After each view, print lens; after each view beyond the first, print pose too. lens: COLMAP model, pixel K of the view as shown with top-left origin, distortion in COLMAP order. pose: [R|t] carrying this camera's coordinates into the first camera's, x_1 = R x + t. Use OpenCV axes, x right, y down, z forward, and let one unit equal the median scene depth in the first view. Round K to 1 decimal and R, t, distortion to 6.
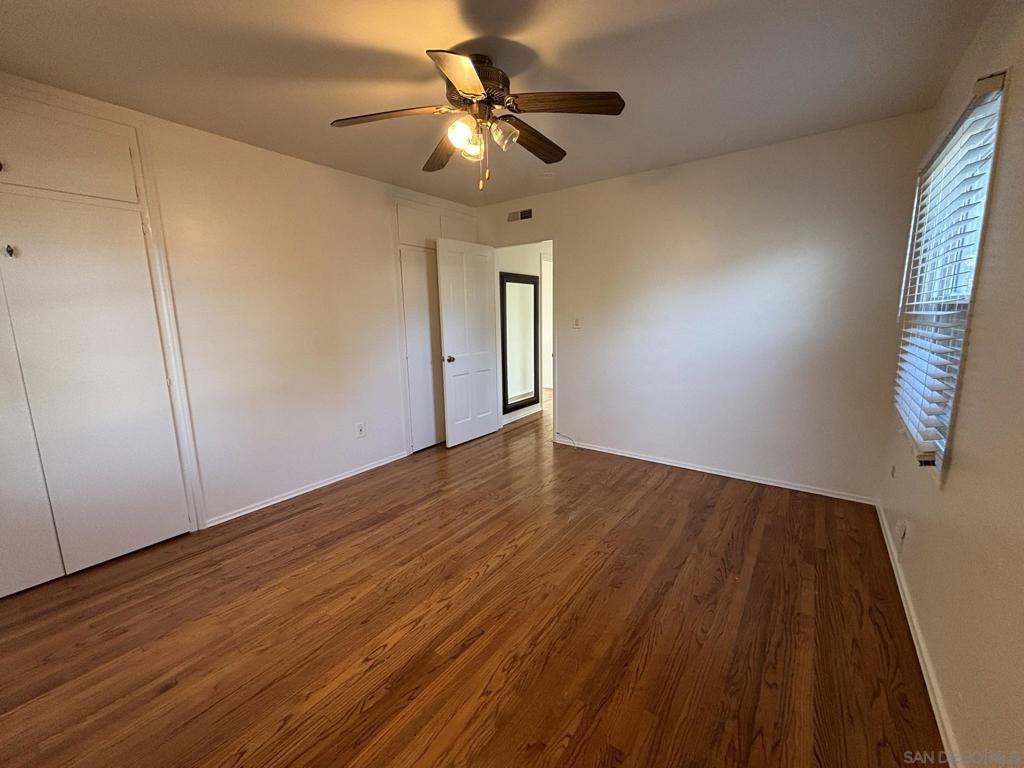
lens RADIAL K [[410.8, 0, 509.4], [0, 410.8, 380.9], [0, 0, 1]] dist [0.000184, -0.000100]
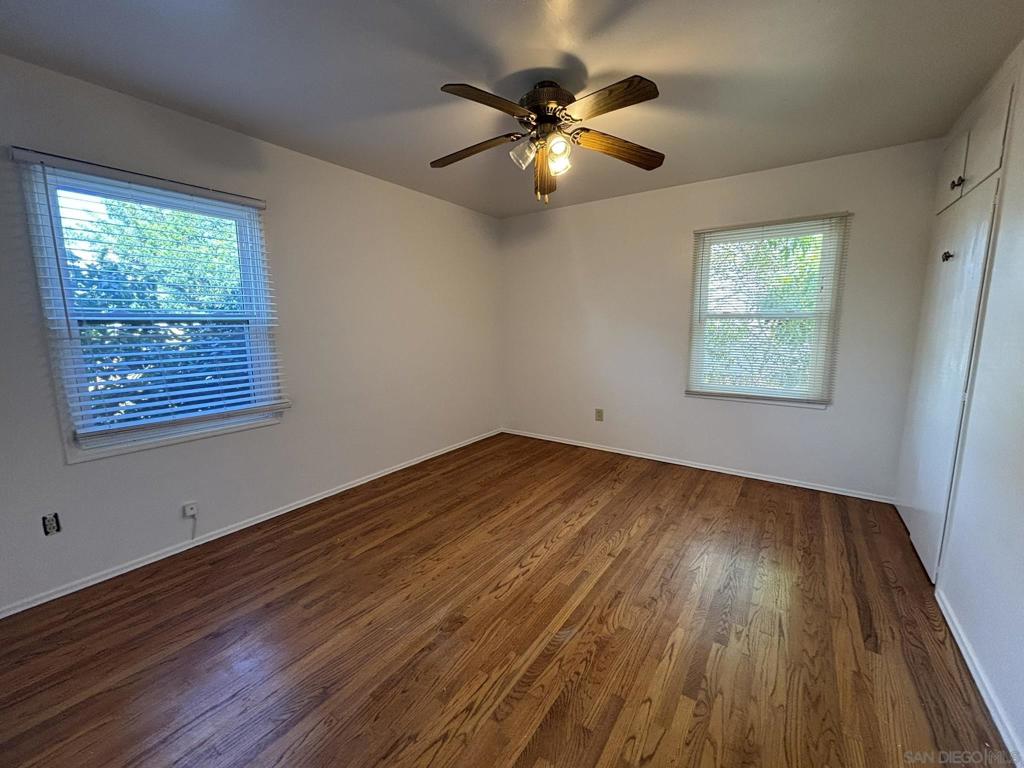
lens RADIAL K [[410.8, 0, 509.4], [0, 410.8, 380.9], [0, 0, 1]] dist [0.000184, -0.000100]
pose [[-0.999537, 0.024037, -0.018668, 0.058677], [0.017226, 0.952491, 0.304079, -0.337389], [0.025090, 0.303617, -0.952464, 2.067552]]
